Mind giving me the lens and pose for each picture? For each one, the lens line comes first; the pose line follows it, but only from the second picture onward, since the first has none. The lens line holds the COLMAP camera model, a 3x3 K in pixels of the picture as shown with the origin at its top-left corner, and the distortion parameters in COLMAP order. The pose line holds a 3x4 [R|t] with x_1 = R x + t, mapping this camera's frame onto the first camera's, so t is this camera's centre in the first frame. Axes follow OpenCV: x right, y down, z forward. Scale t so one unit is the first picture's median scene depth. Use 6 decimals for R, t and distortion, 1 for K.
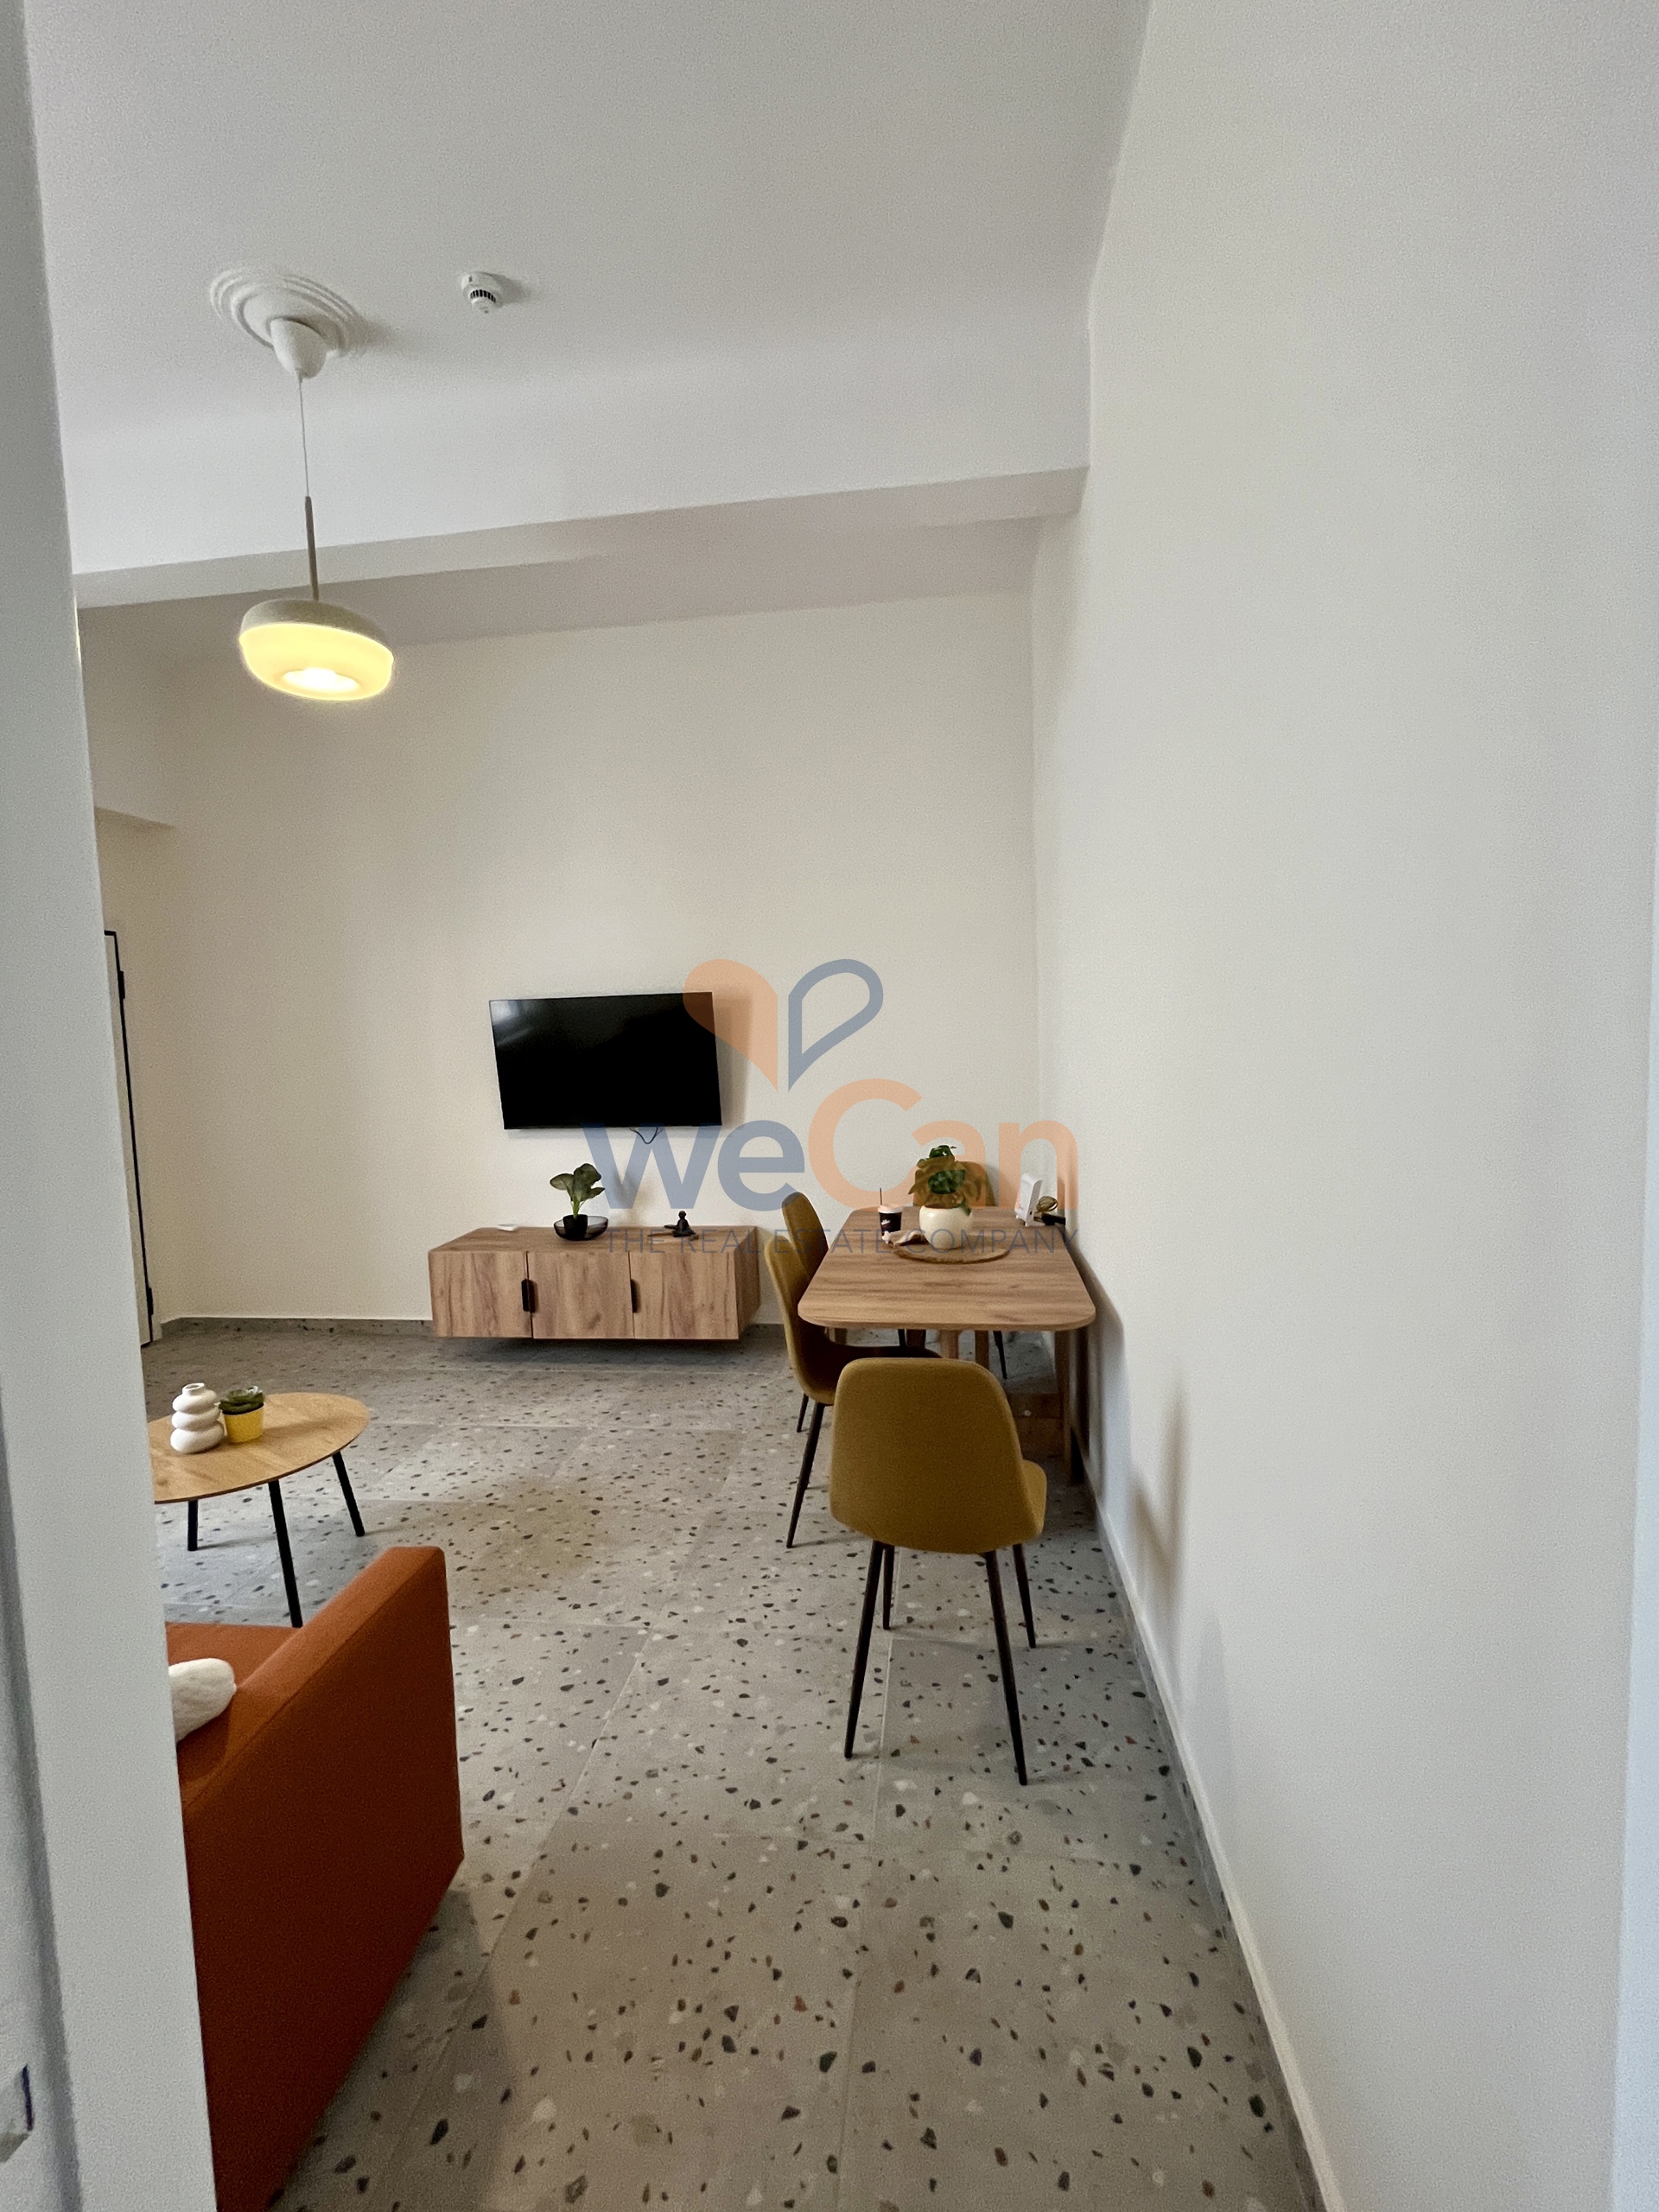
lens RADIAL K [[961.6, 0, 836.7], [0, 961.6, 1098.9], [0, 0, 1]] dist [-0.007925, 0.000603]
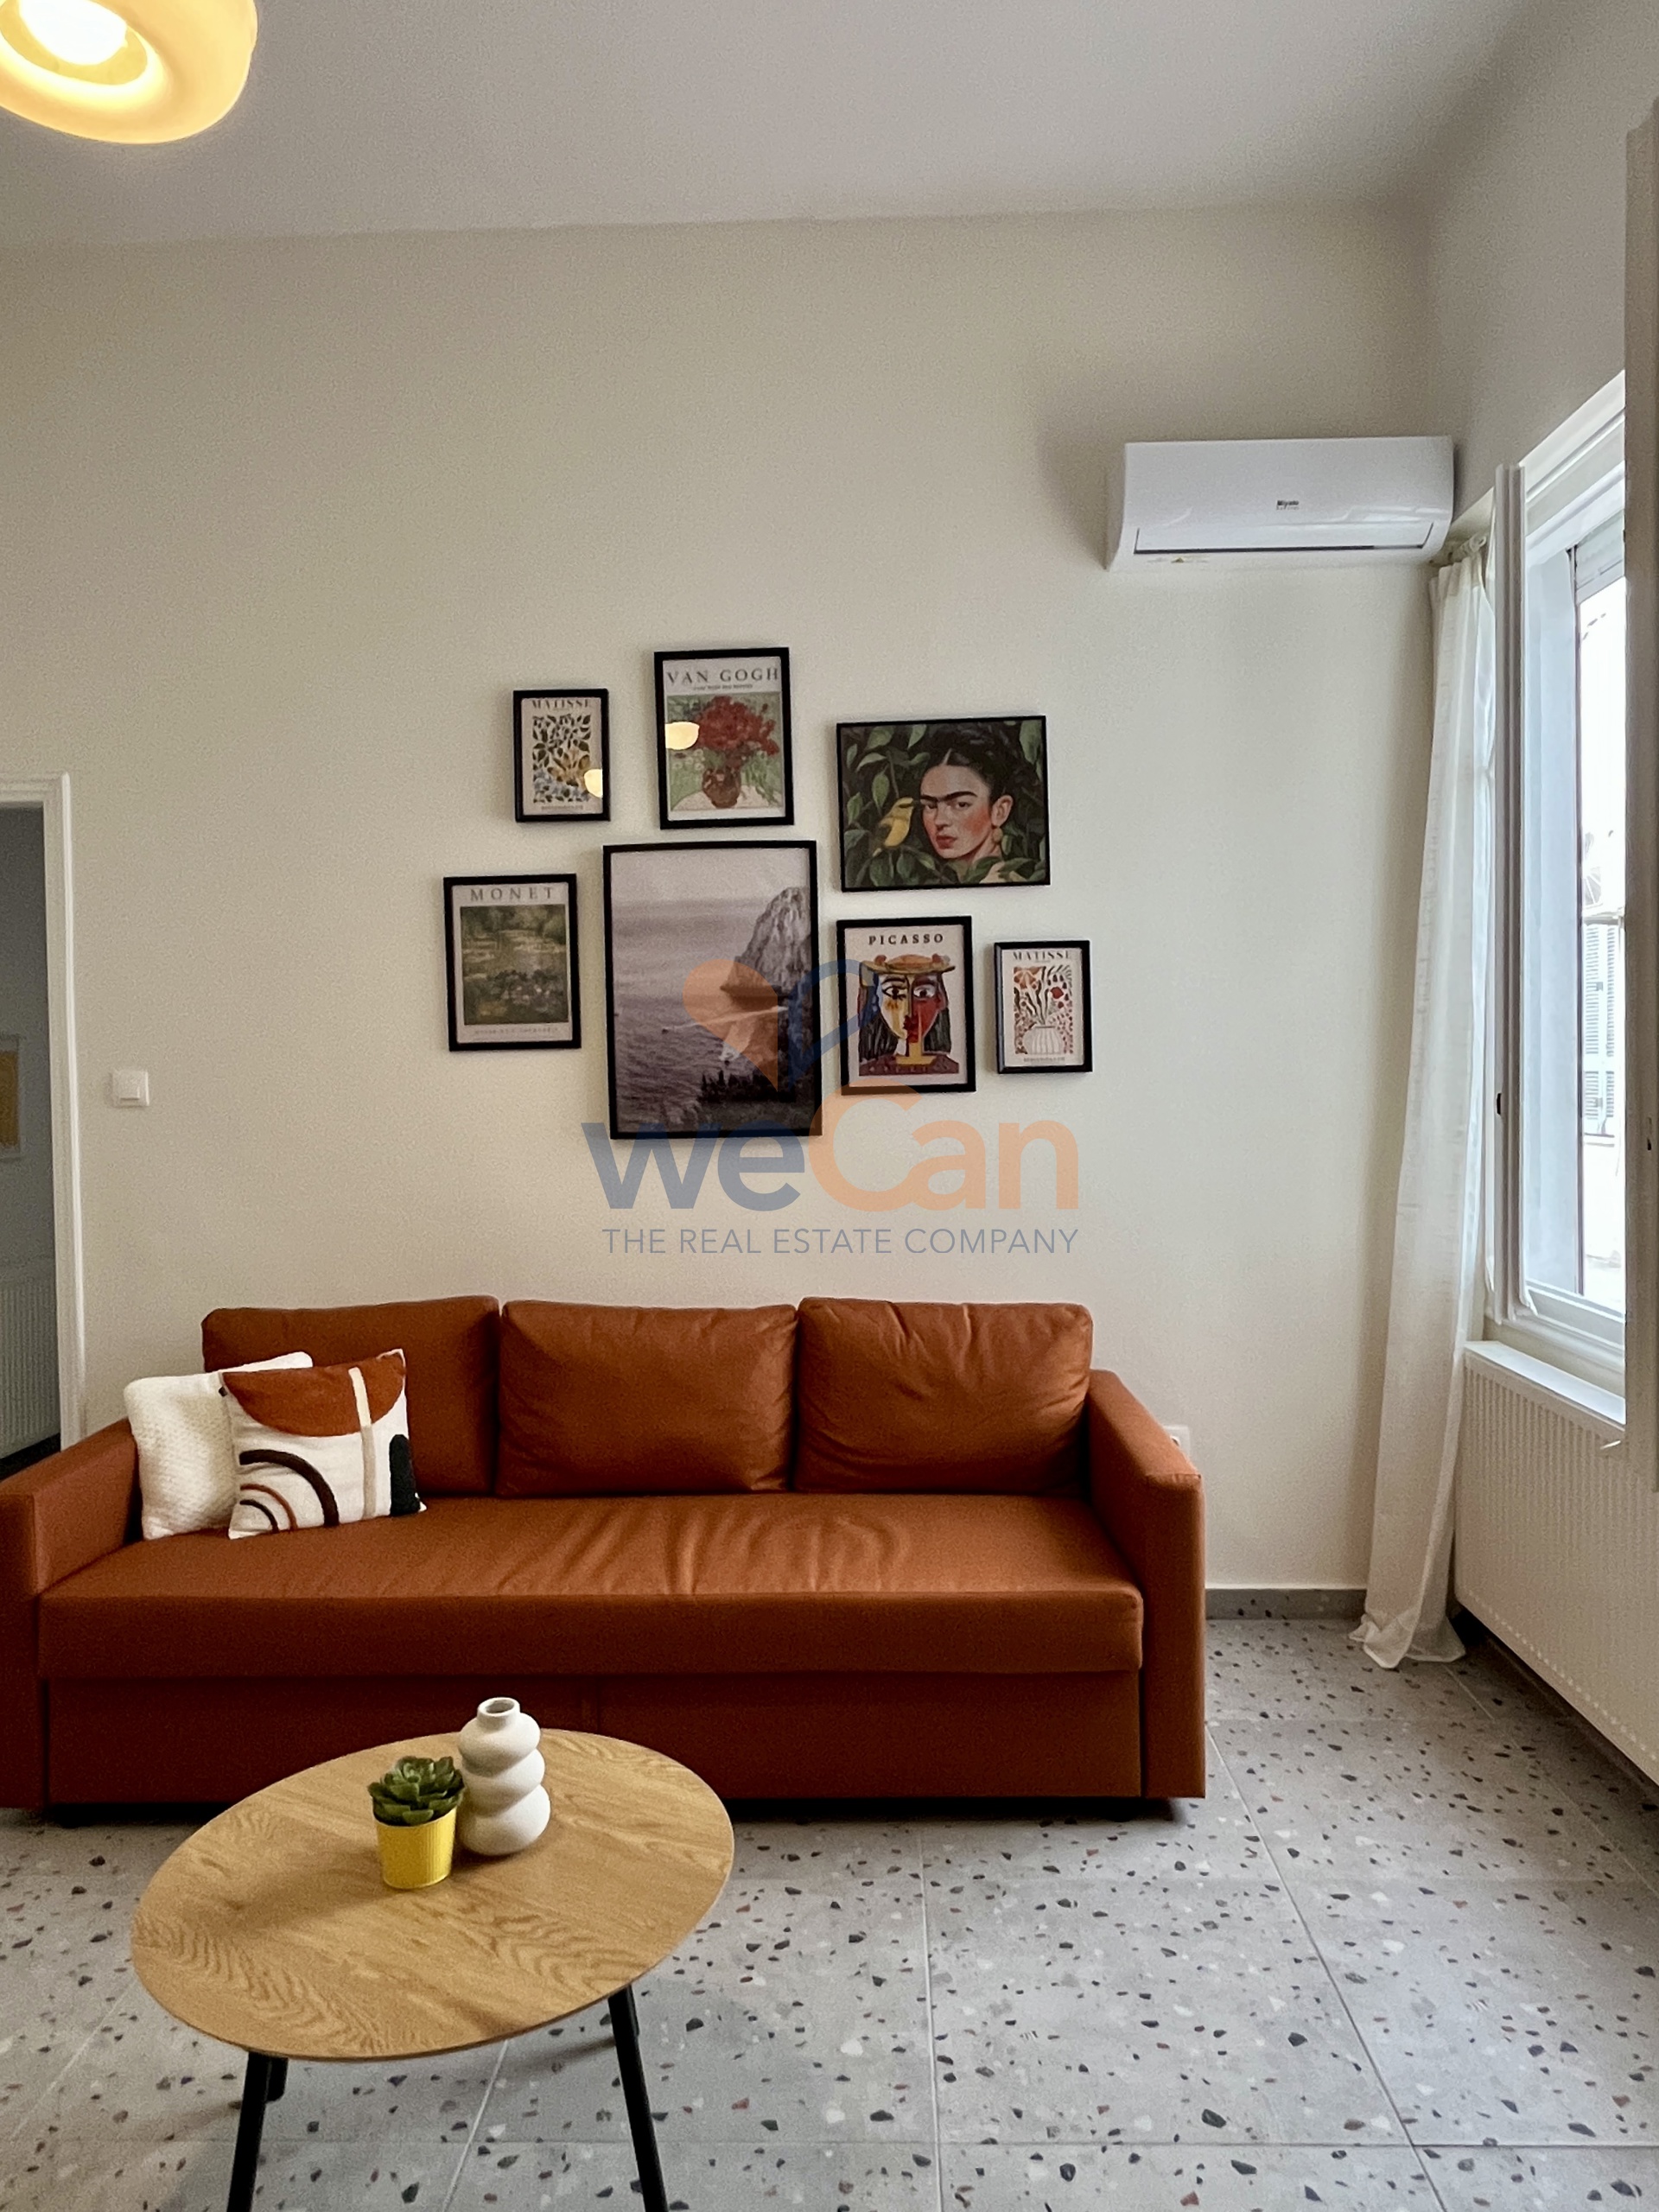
lens RADIAL K [[1456.4, 0, 841.2], [0, 1456.4, 1095.5], [0, 0, 1]] dist [-0.002906, 0.001195]
pose [[-0.994823, 0.044224, -0.091490, -0.554196], [0.034681, 0.994036, 0.103391, -0.043007], [0.095517, 0.099682, -0.990424, 1.187560]]
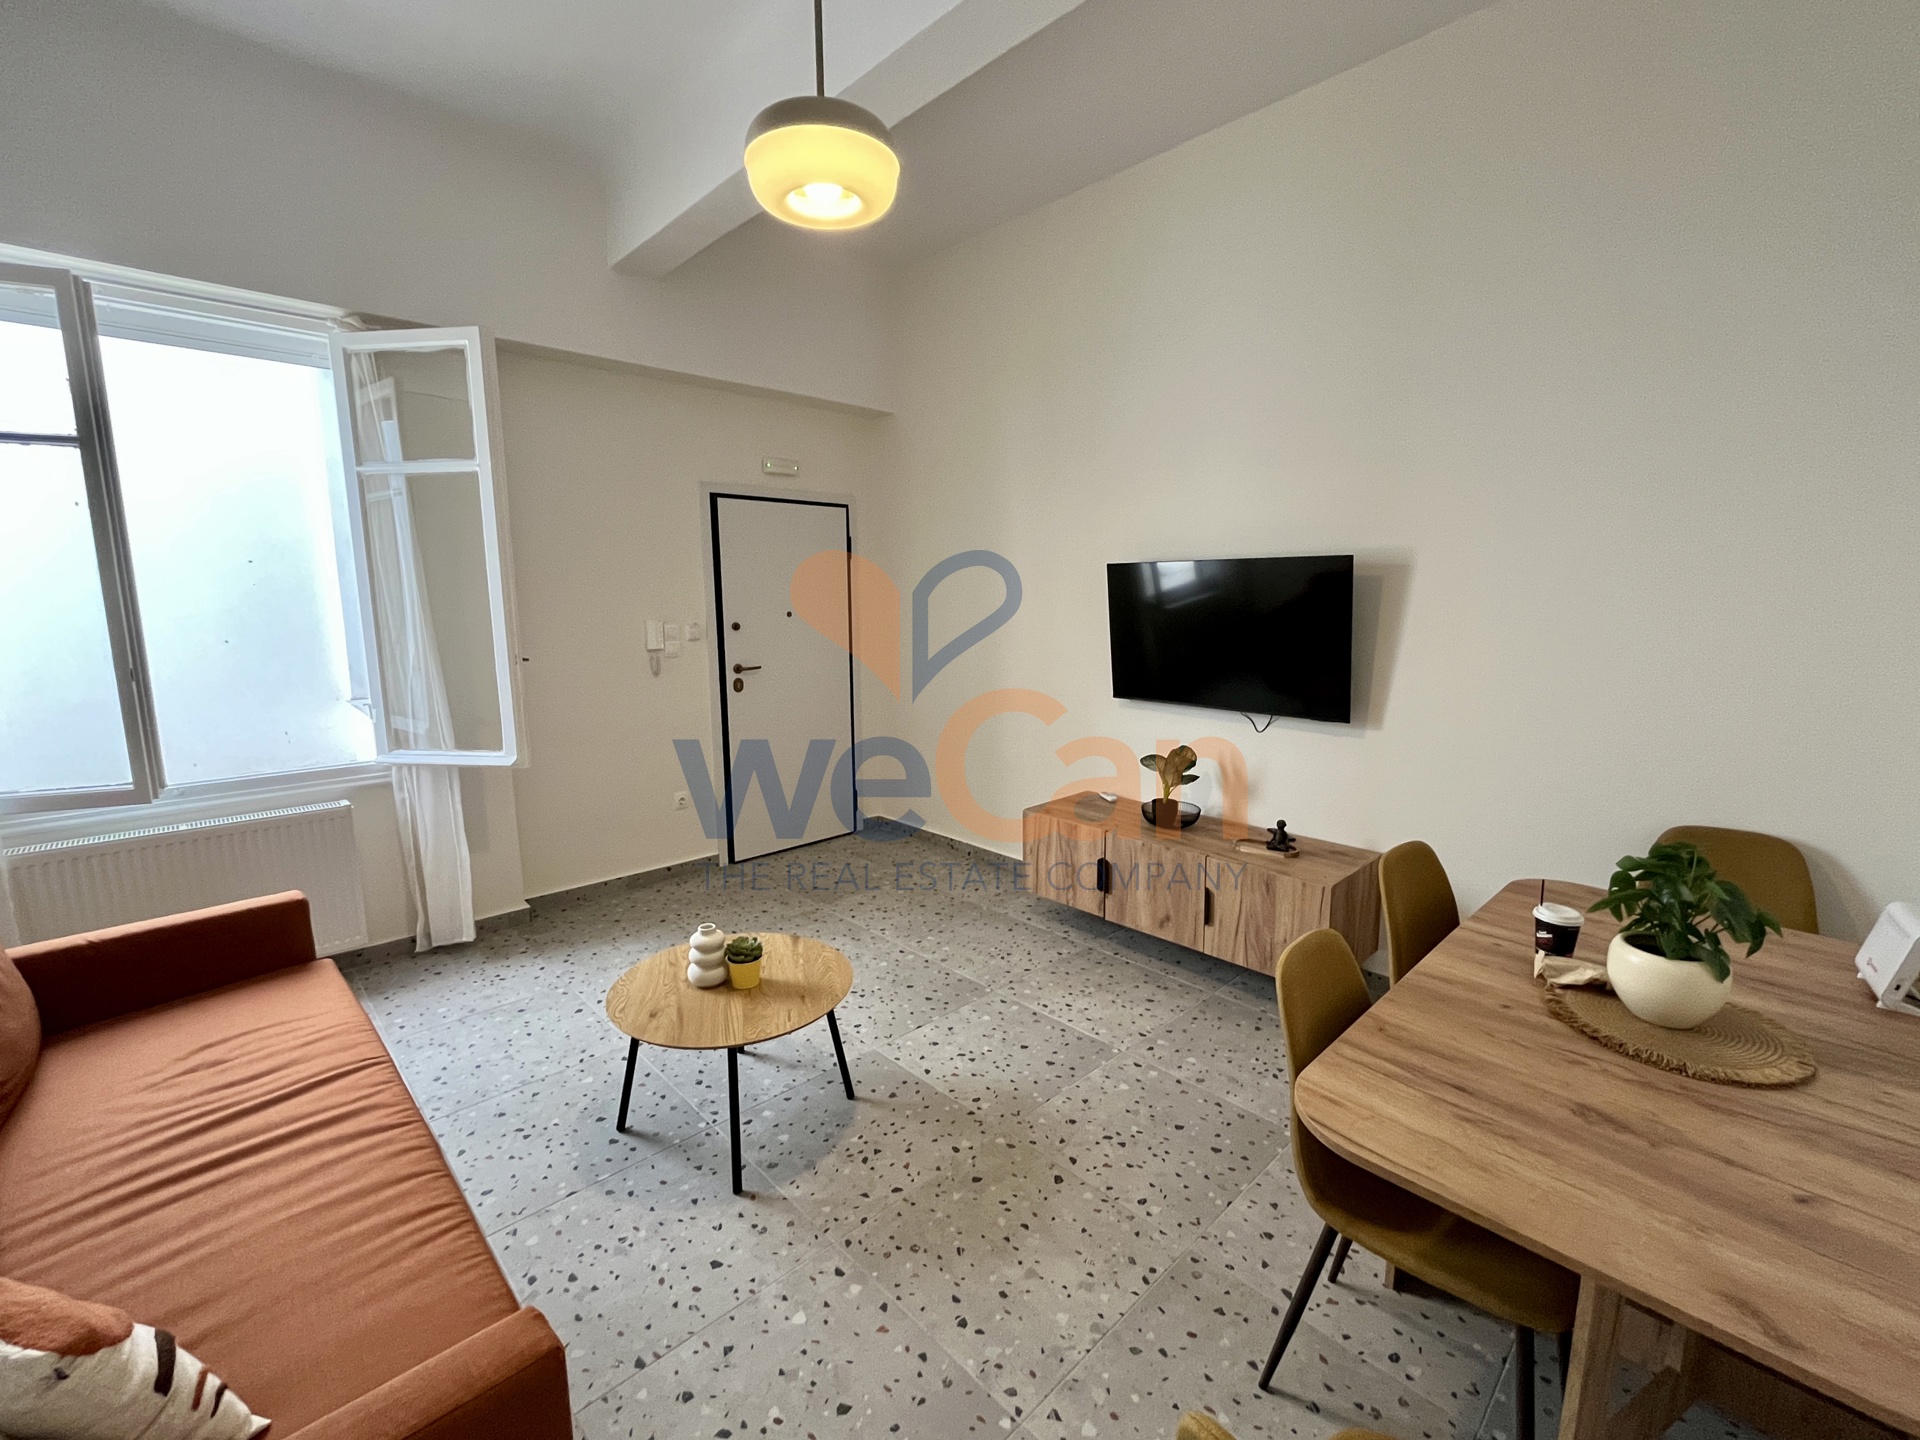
lens RADIAL K [[816.3, 0, 954.2], [0, 816.3, 718.2], [0, 0, 1]] dist [-0.003757, 0.000420]
pose [[0.771091, 0.125543, -0.624226, 0.062663], [-0.067434, 0.990957, 0.116001, -0.041455], [0.633144, -0.047353, 0.772584, 0.334867]]
